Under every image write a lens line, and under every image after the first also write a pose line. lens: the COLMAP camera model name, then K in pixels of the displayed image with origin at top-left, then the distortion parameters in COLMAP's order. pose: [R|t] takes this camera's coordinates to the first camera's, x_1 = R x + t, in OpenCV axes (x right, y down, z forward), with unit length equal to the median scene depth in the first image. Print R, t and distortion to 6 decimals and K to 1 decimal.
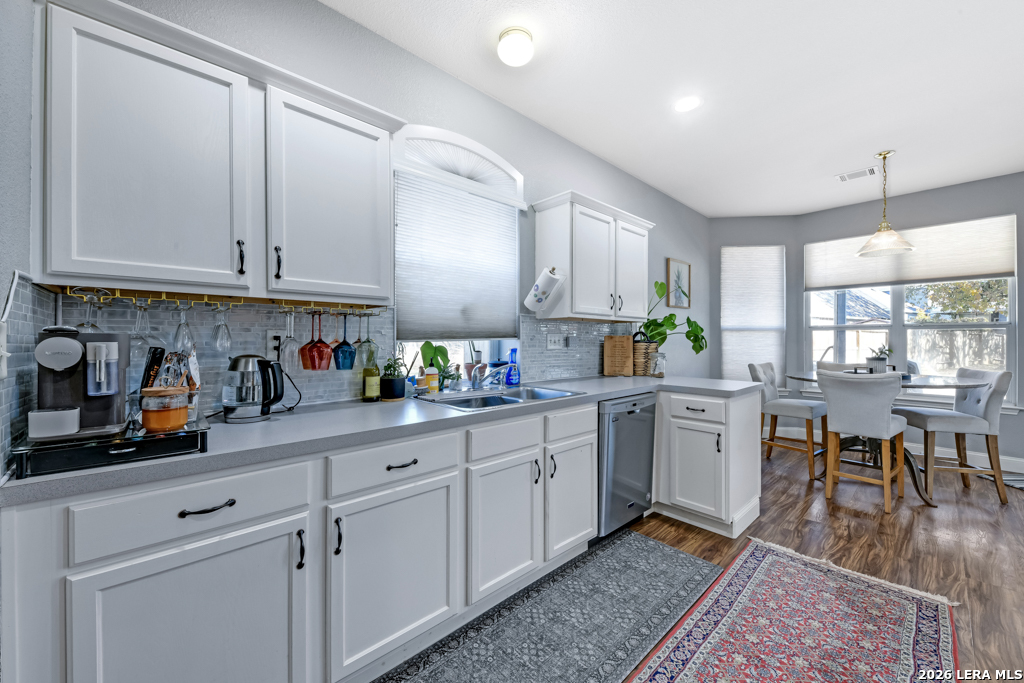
lens RADIAL K [[393.7, 0, 514.4], [0, 393.7, 332.5], [0, 0, 1]] dist [0.010651, -0.000720]
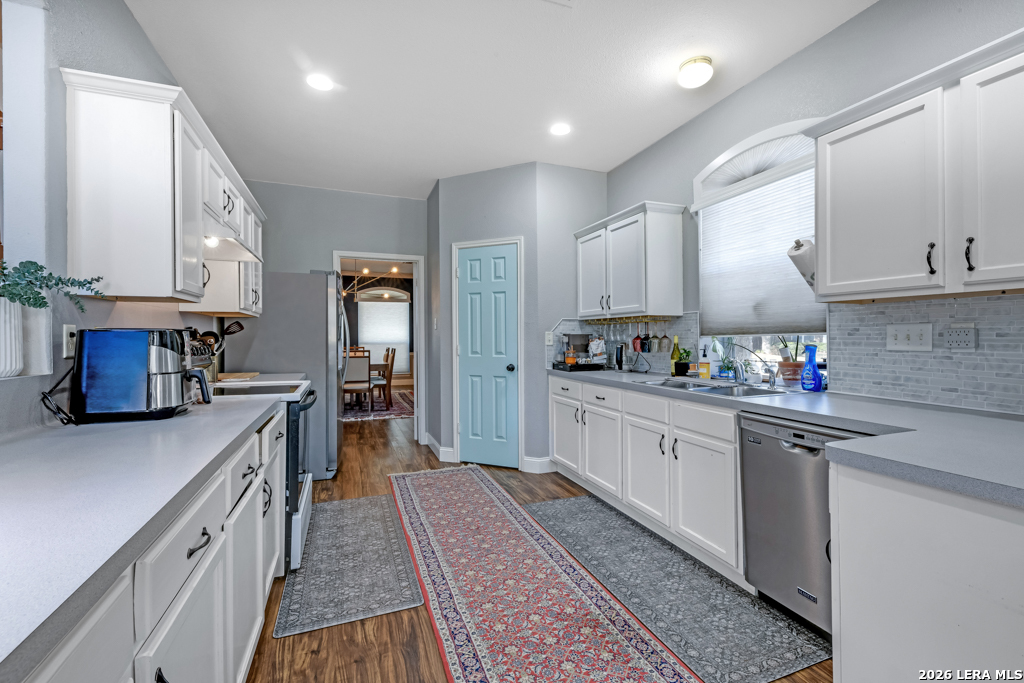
lens RADIAL K [[440.4, 0, 512.7], [0, 440.4, 344.5], [0, 0, 1]] dist [0.022002, 0.000060]
pose [[-0.387669, -0.003167, -0.921793, 1.353018], [-0.005061, 0.999986, -0.001307, 0.053541], [0.921785, 0.004158, -0.387680, 1.010501]]
